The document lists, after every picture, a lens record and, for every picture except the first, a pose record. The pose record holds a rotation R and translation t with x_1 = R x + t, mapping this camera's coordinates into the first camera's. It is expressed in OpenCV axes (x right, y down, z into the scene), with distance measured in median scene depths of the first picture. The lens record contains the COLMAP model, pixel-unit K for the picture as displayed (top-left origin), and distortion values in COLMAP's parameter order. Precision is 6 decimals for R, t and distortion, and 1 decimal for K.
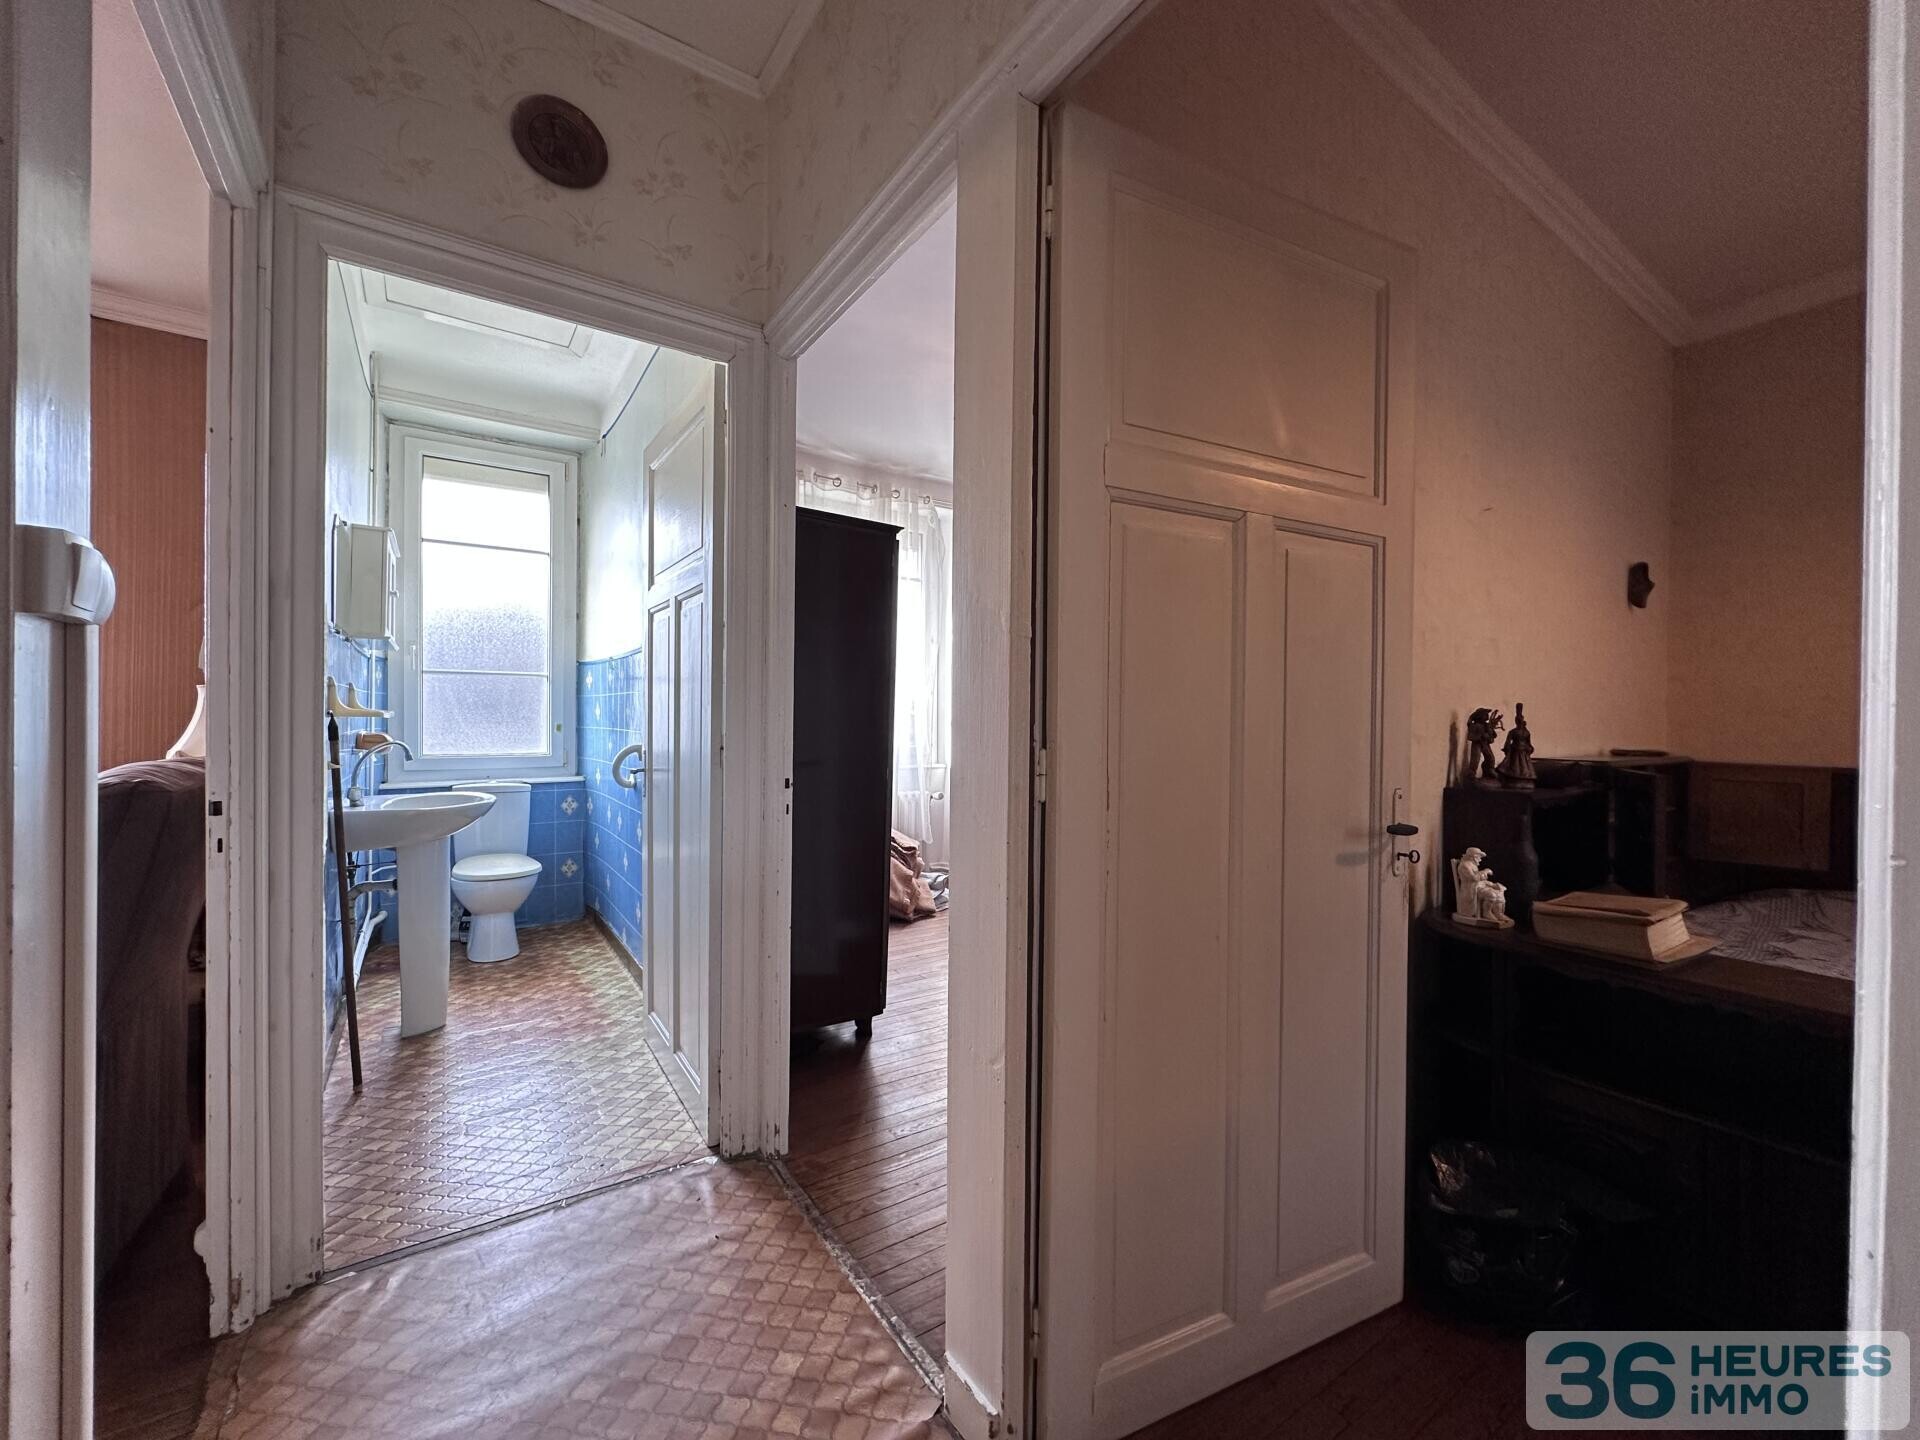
lens RADIAL K [[767.6, 0, 960.0], [0, 767.6, 720.0], [0, 0, 1]] dist [-0.001666, -0.000285]
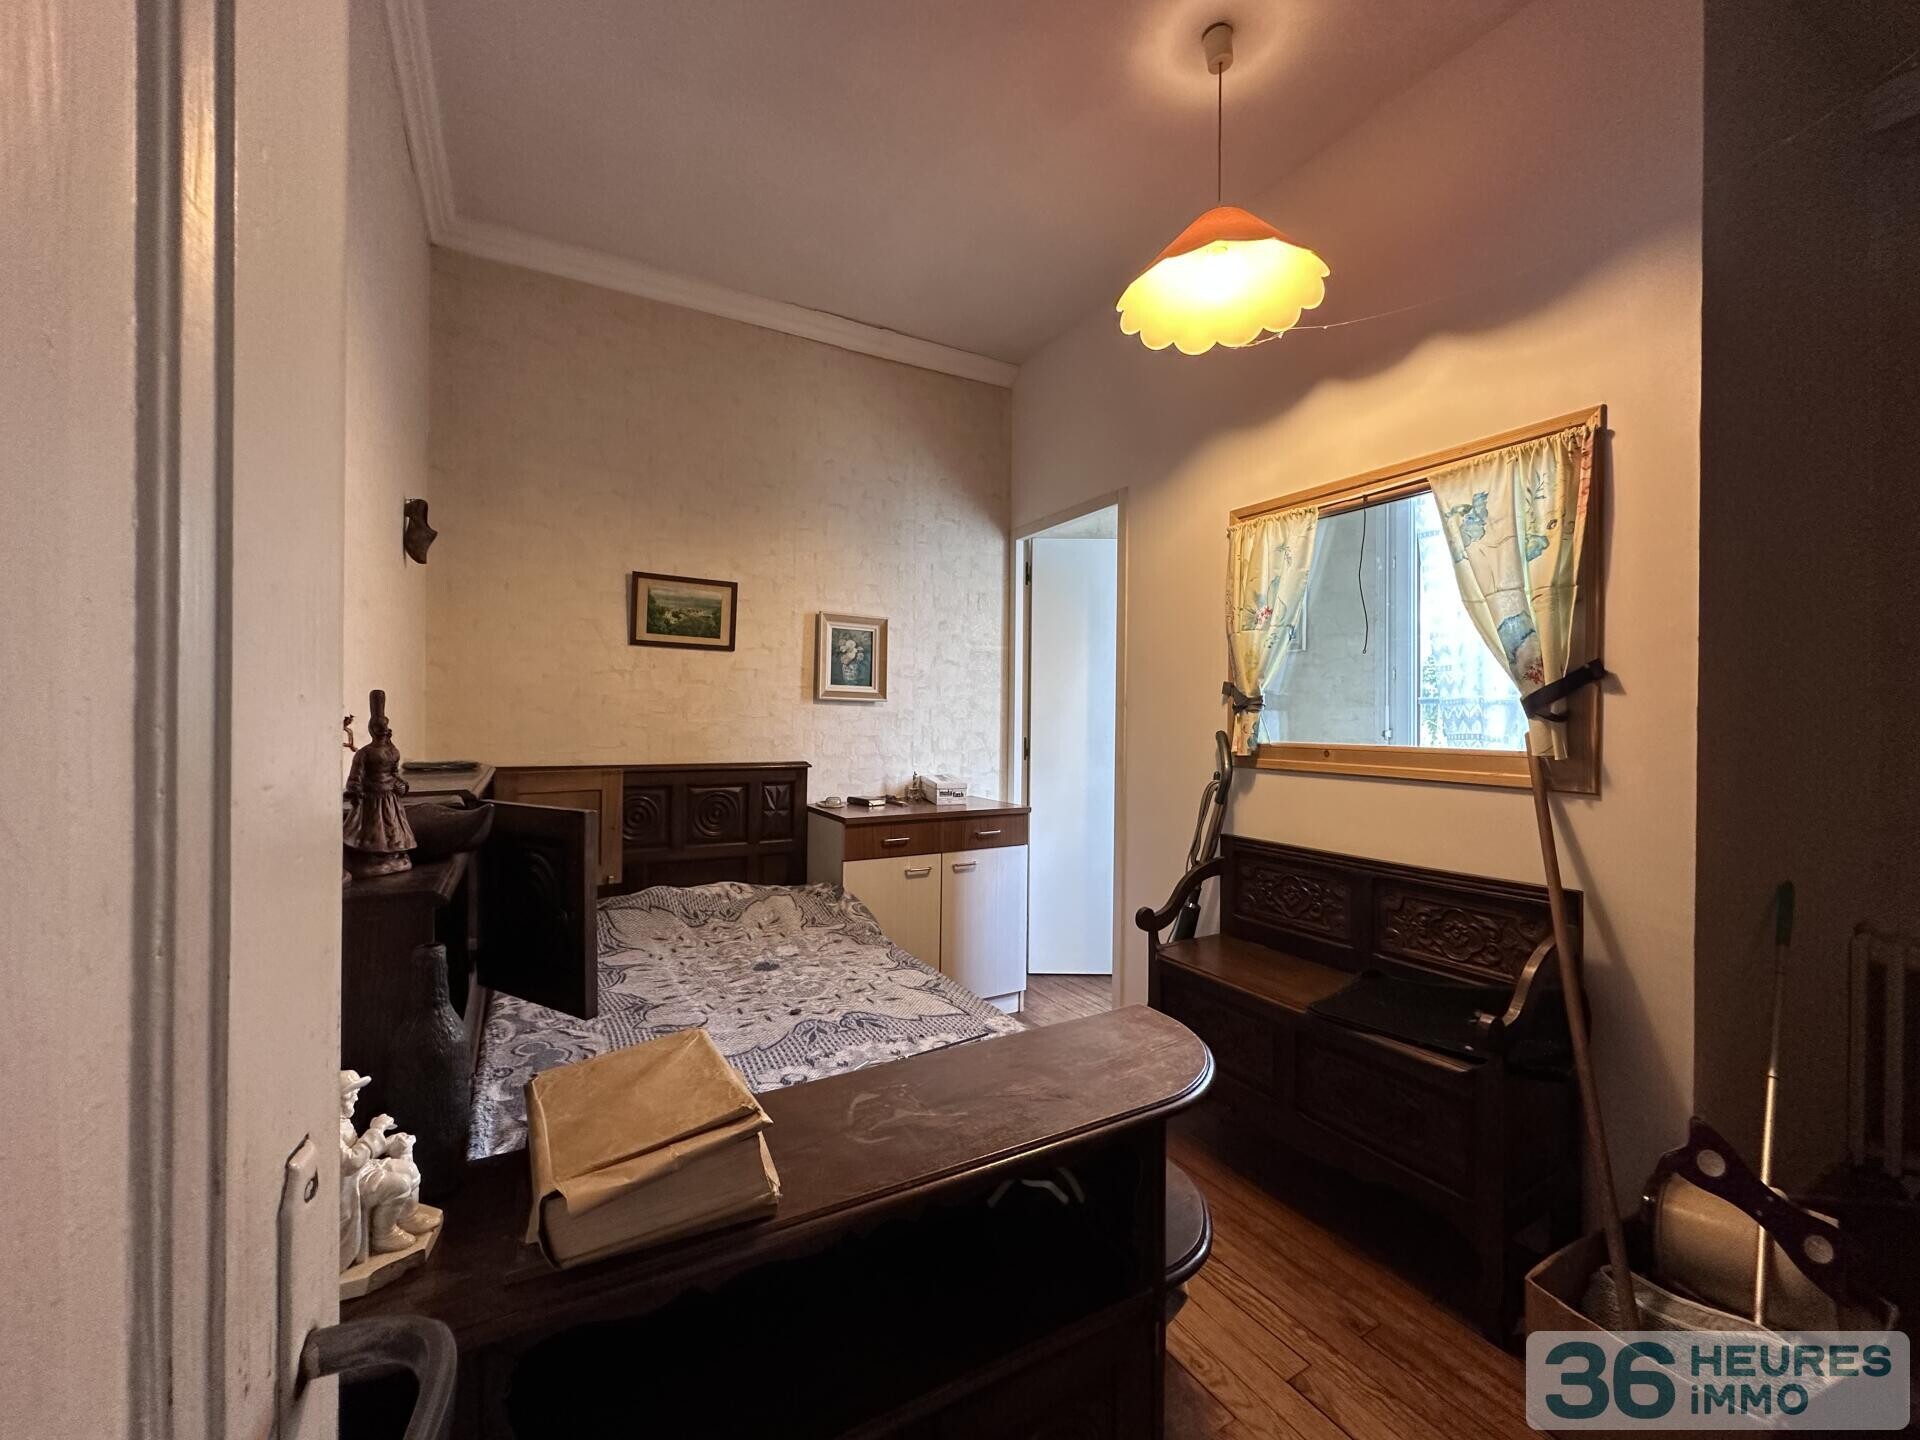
lens RADIAL K [[767.6, 0, 960.0], [0, 767.6, 720.0], [0, 0, 1]] dist [-0.001666, -0.000285]
pose [[0.086493, -0.010854, 0.996193, 0.373939], [-0.002871, 0.999934, 0.011144, -0.012991], [-0.996248, -0.003824, 0.086456, 0.765584]]
